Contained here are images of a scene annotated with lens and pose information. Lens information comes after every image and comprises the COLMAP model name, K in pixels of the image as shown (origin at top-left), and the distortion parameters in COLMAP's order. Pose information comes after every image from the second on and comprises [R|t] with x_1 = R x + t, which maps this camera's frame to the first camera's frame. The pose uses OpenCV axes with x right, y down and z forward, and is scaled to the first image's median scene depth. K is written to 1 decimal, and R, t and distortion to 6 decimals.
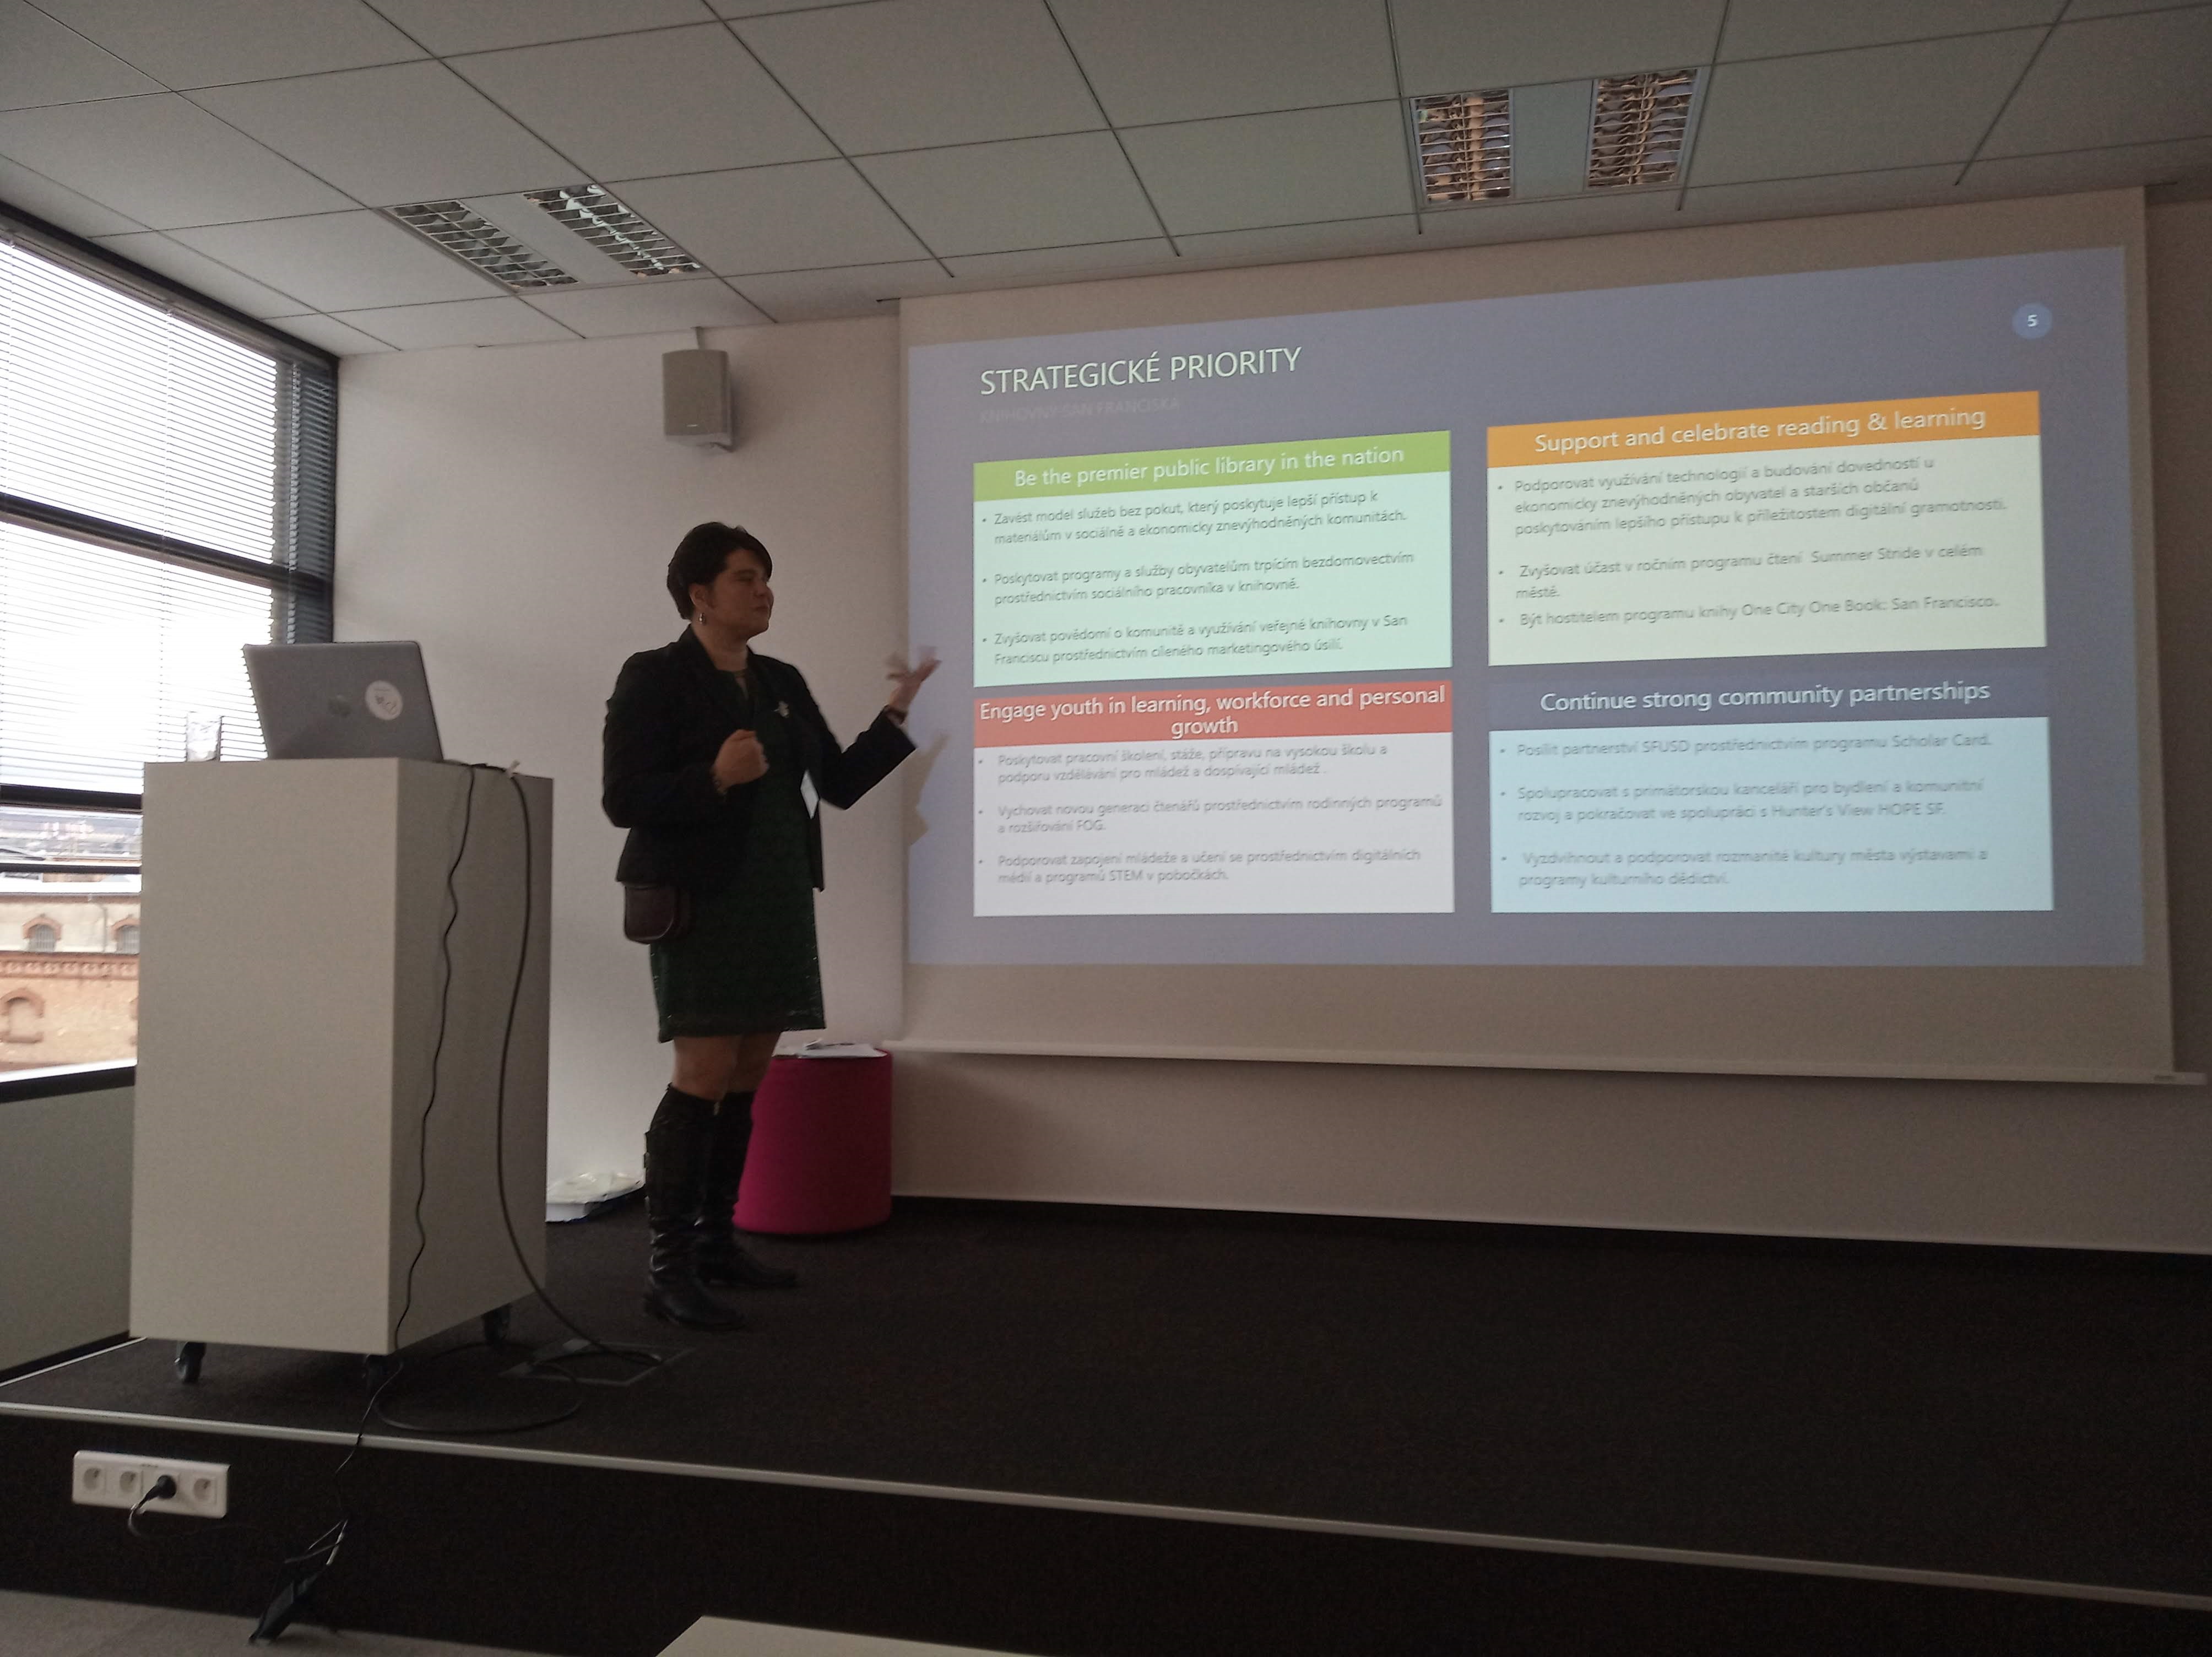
lens RADIAL K [[1722.6, 0, 1094.5], [0, 1722.6, 819.0], [0, 0, 1]] dist [0.002845, 0.007601]
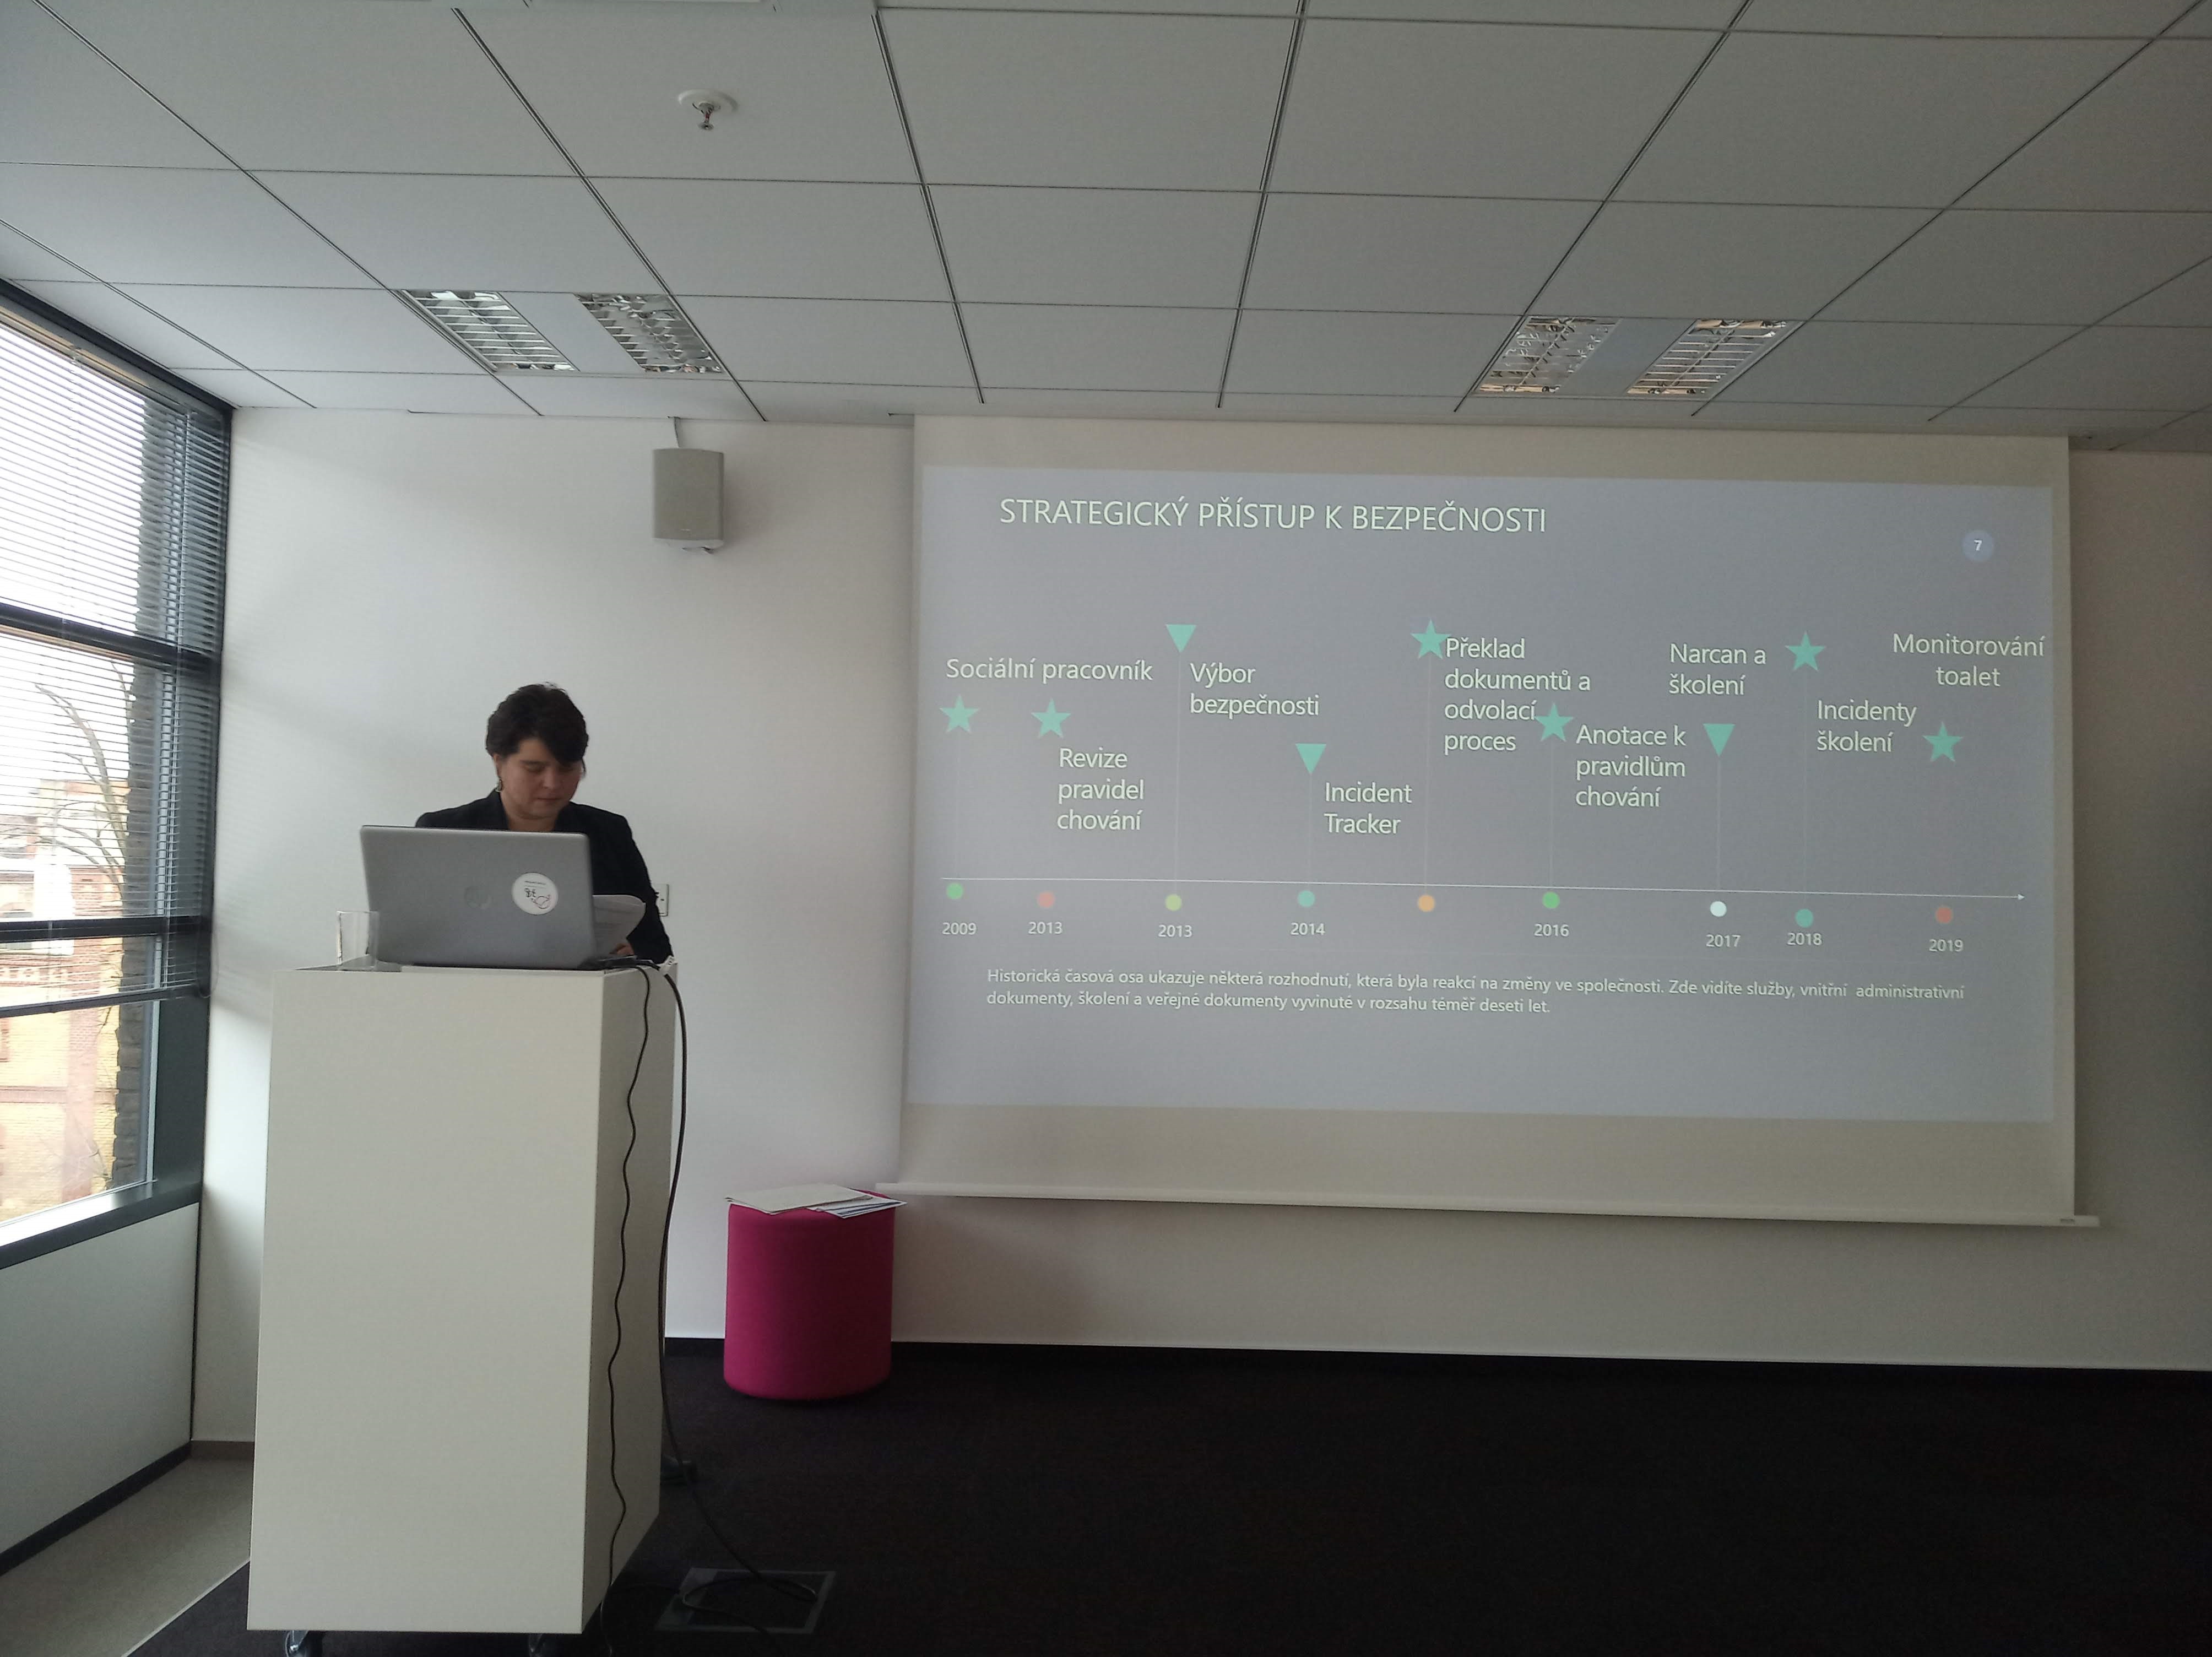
lens RADIAL K [[1722.6, 0, 1098.7], [0, 1722.6, 838.5], [0, 0, 1]] dist [0.002845, 0.007601]
pose [[0.970568, 0.025937, 0.239426, -0.242044], [-0.031987, 0.999259, 0.021418, -0.090590], [-0.238693, -0.028446, 0.970678, 0.034112]]
